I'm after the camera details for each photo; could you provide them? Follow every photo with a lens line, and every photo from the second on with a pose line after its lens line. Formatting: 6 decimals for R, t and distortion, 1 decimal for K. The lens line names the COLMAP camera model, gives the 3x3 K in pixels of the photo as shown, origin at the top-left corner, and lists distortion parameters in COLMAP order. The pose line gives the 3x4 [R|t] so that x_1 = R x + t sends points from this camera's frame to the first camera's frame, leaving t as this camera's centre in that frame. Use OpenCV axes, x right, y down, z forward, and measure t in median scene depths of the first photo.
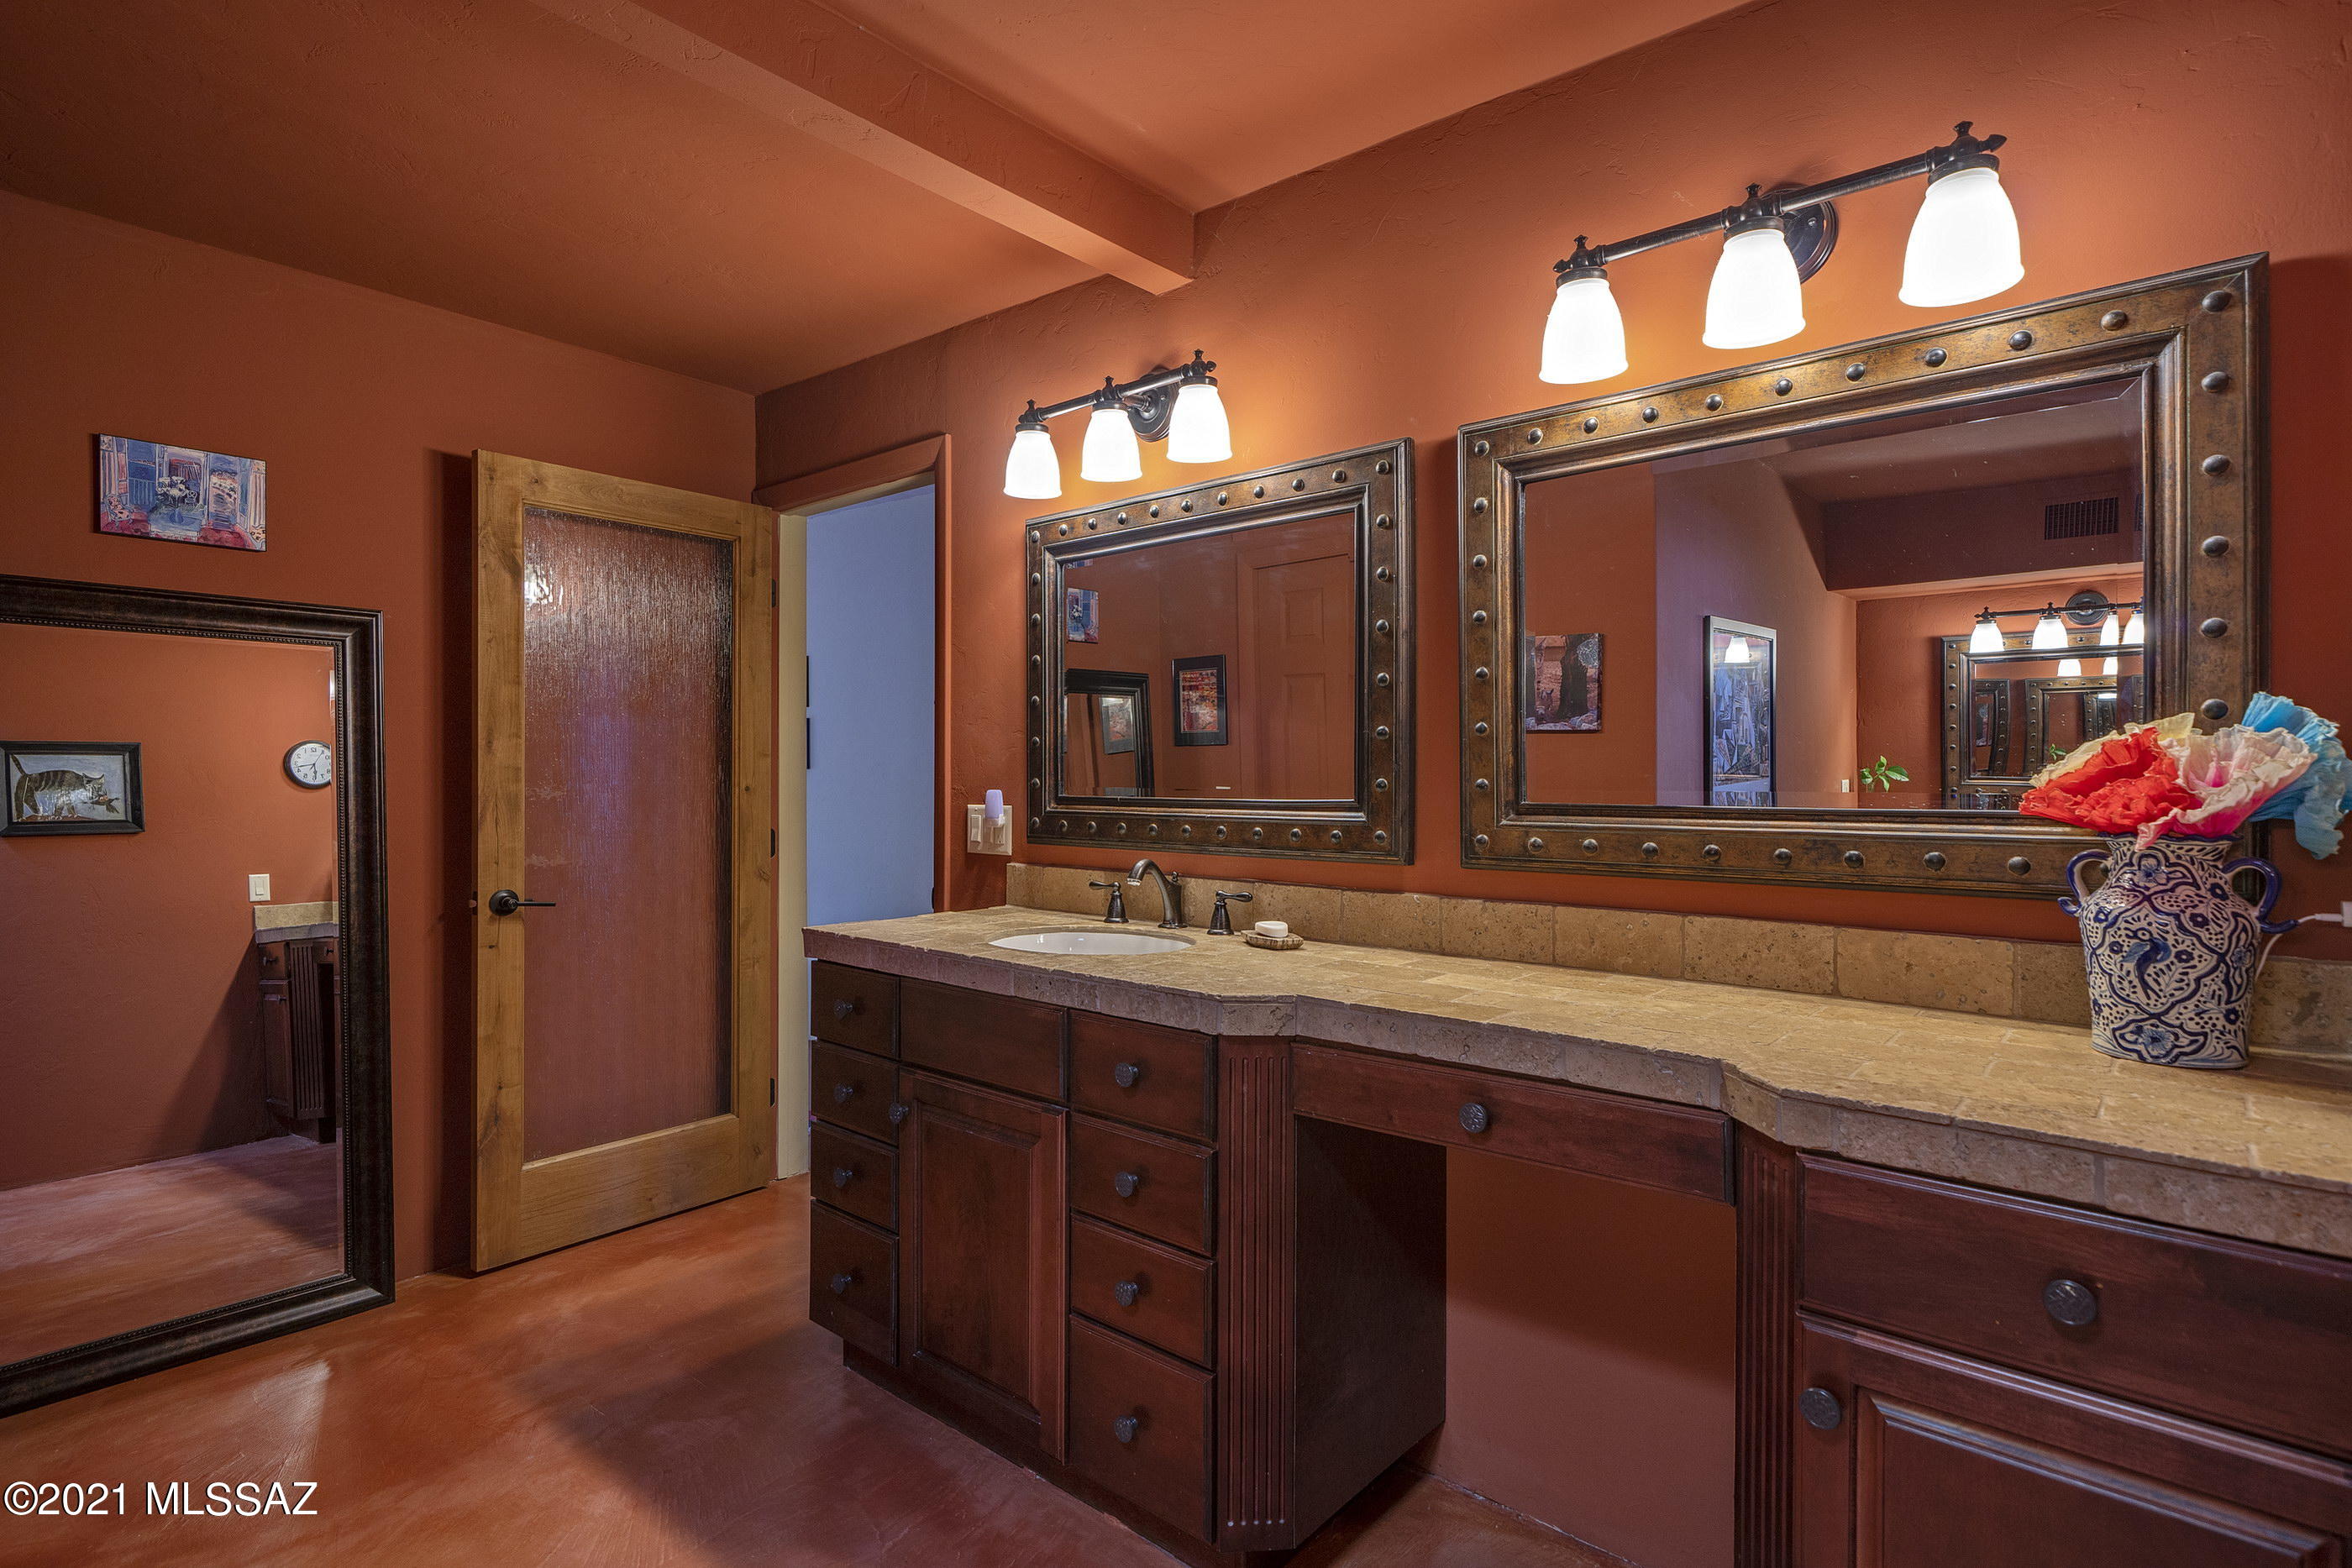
lens RADIAL K [[1163.8, 0, 1176.0], [0, 1163.8, 784.0], [0, 0, 1]] dist [0.000187, 0.000726]
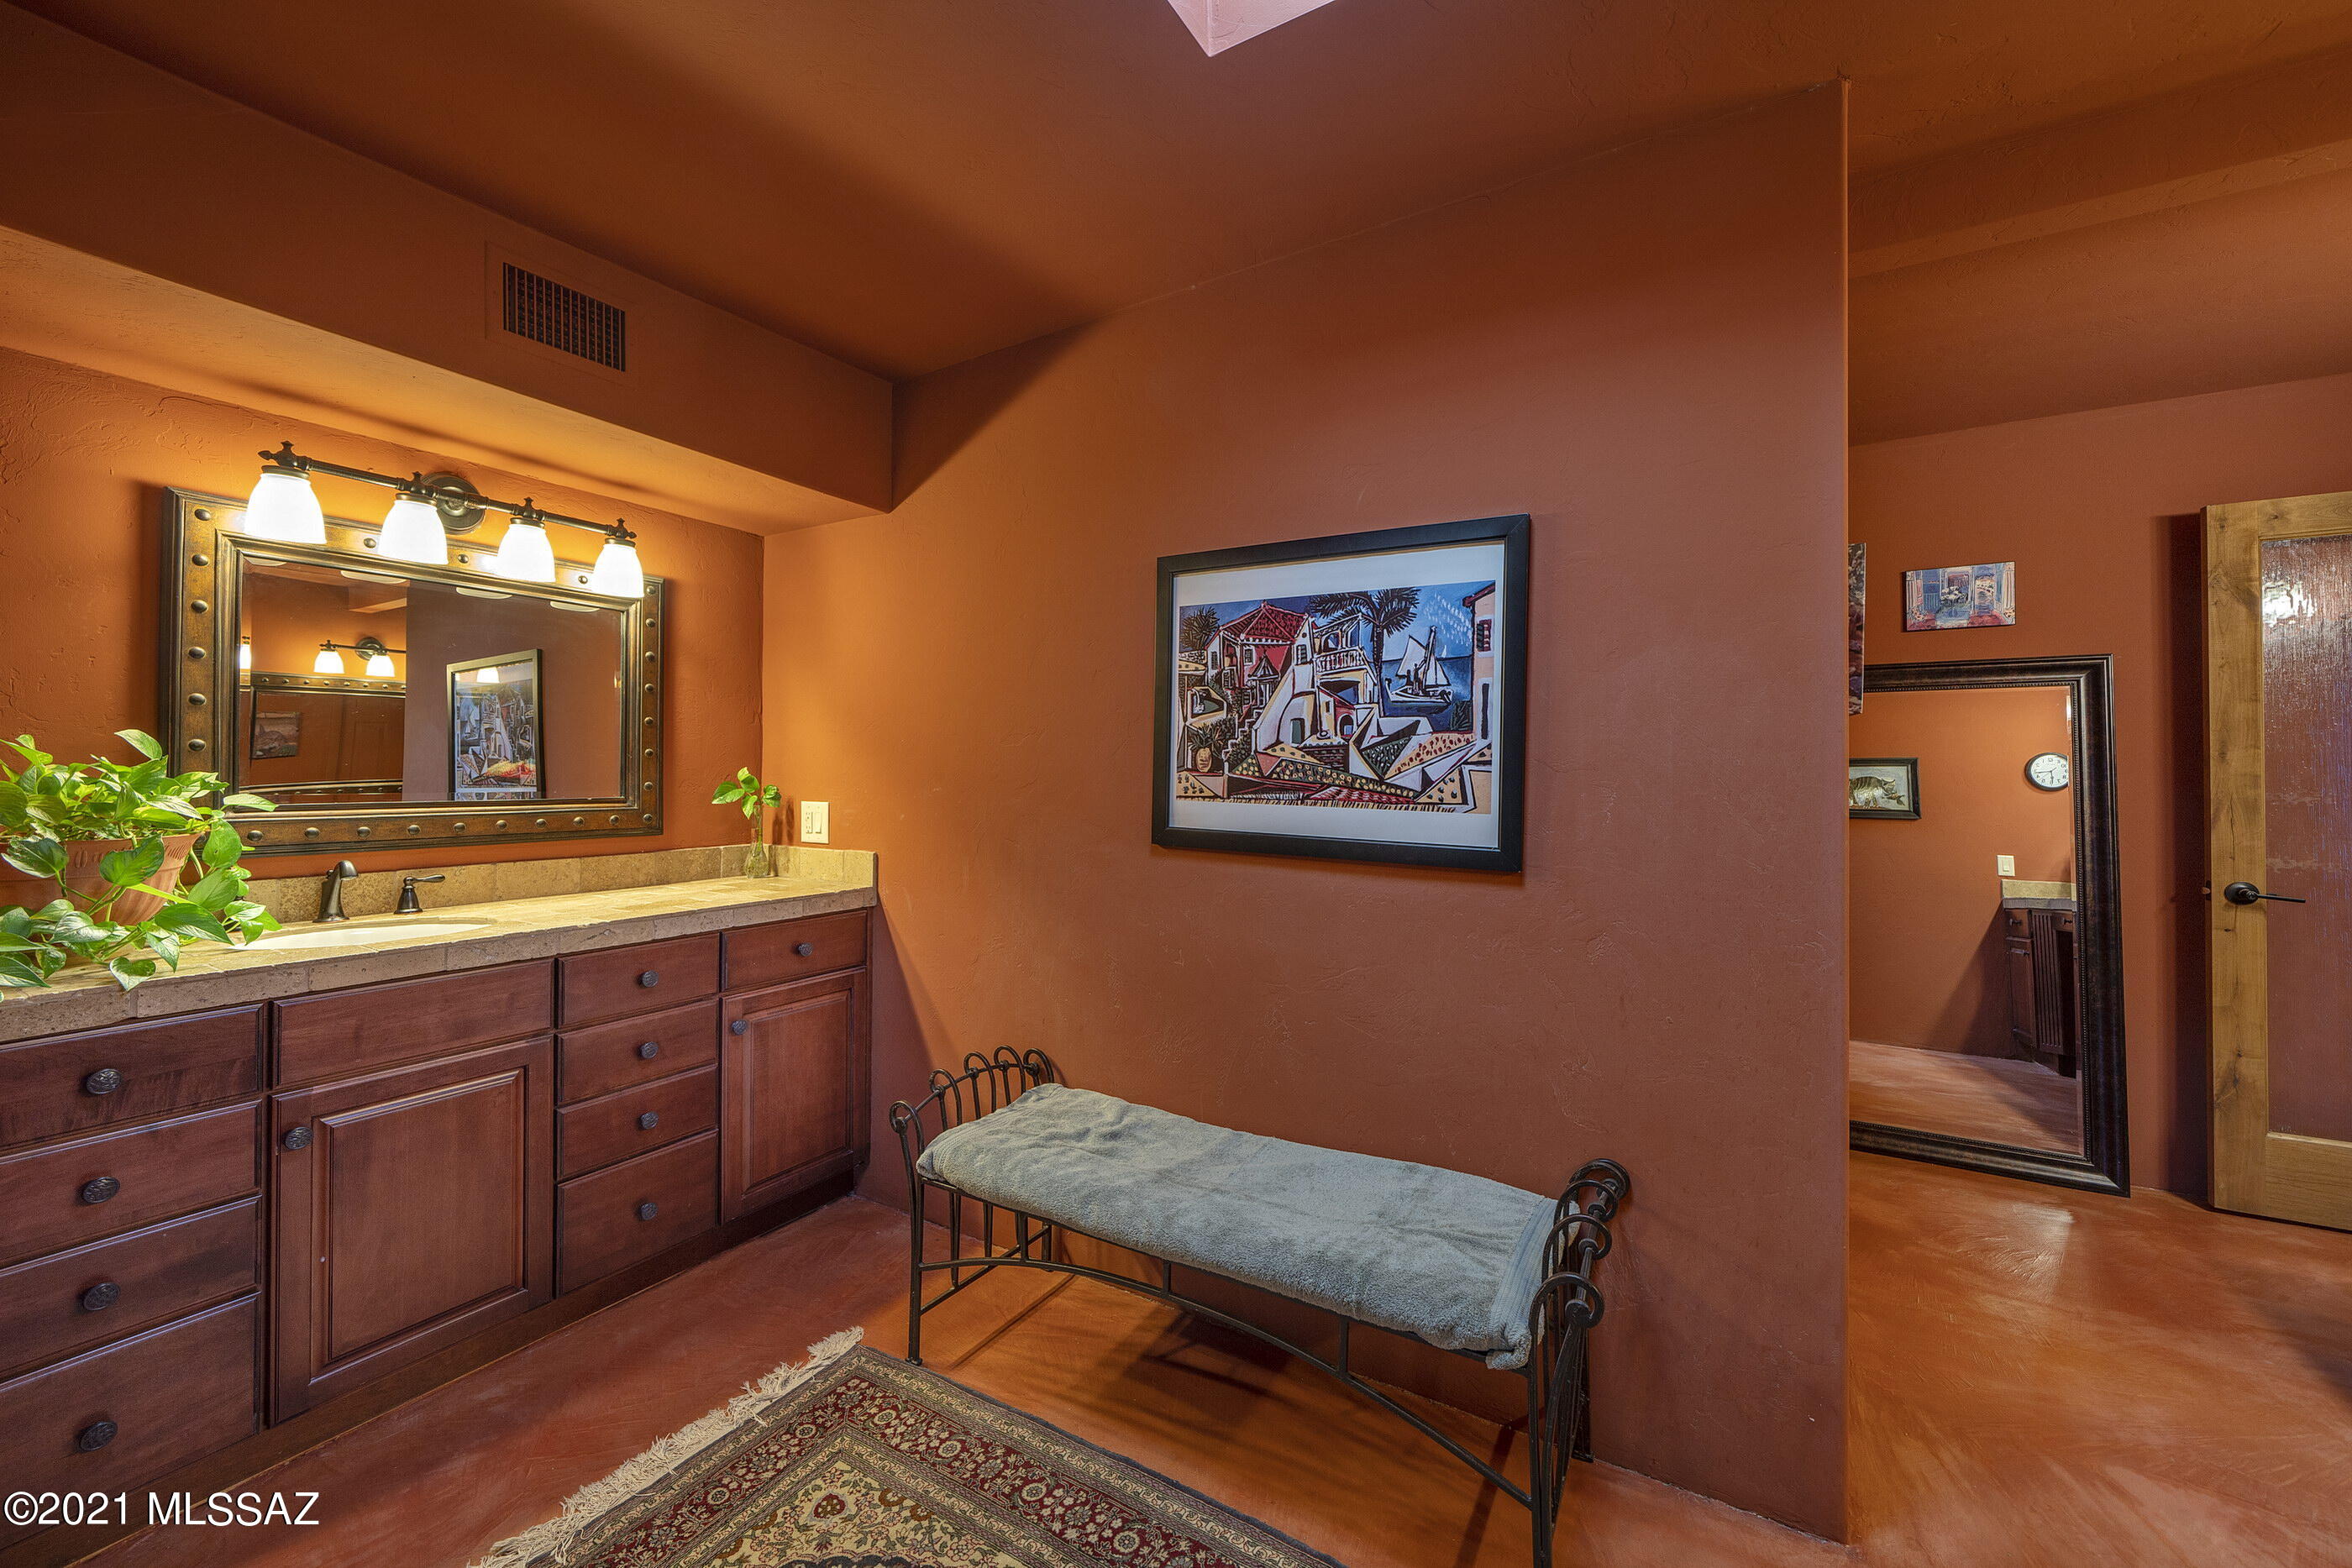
lens RADIAL K [[910.8, 0, 1175.9], [0, 910.8, 760.5], [0, 0, 1]] dist [-0.000572, 0.000410]
pose [[0.169059, -0.017724, -0.985447, 0.129668], [-0.009216, 0.999766, -0.019562, -0.001336], [0.985563, 0.012389, 0.168856, -0.183810]]
